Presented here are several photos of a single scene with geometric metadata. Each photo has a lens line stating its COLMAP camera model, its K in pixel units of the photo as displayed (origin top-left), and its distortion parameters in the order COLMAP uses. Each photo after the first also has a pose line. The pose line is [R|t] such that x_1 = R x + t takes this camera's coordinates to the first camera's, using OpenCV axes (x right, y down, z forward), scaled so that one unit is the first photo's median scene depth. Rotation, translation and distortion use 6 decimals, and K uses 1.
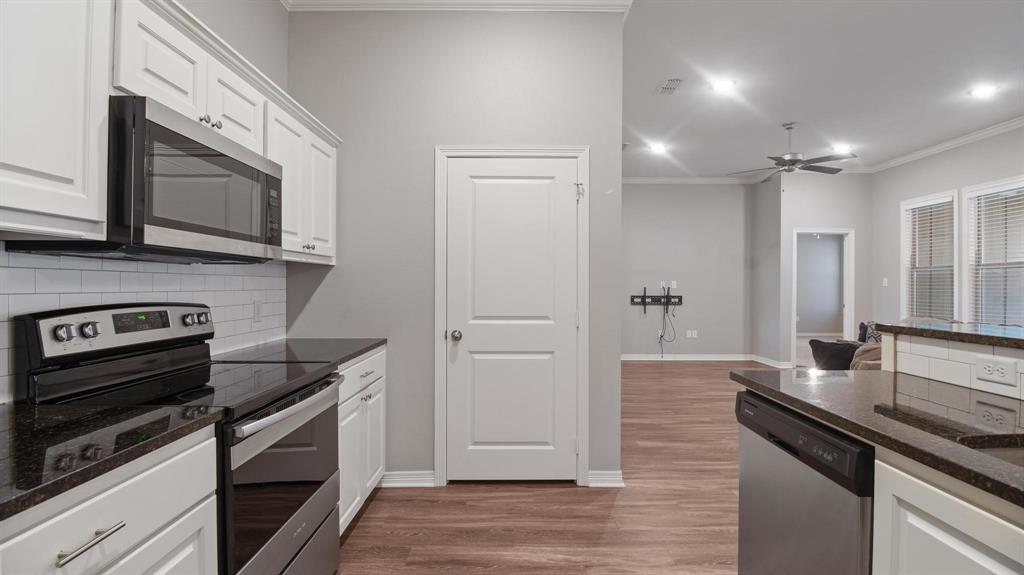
lens RADIAL K [[459.5, 0, 512.0], [0, 459.5, 287.5], [0, 0, 1]] dist [-0.016032, -0.001228]
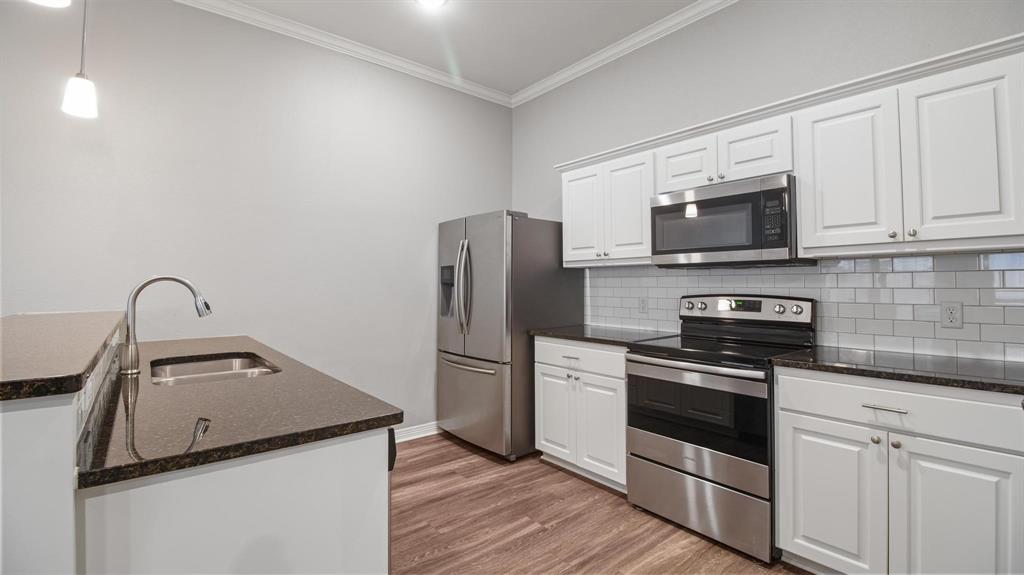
lens RADIAL K [[454.9, 0, 518.0], [0, 454.9, 267.3], [0, 0, 1]] dist [-0.000985, -0.000119]
pose [[-0.769924, -0.022907, -0.637725, 0.289151], [-0.001843, 0.999431, -0.033674, -0.002003], [0.638133, -0.024751, -0.769528, 0.605830]]
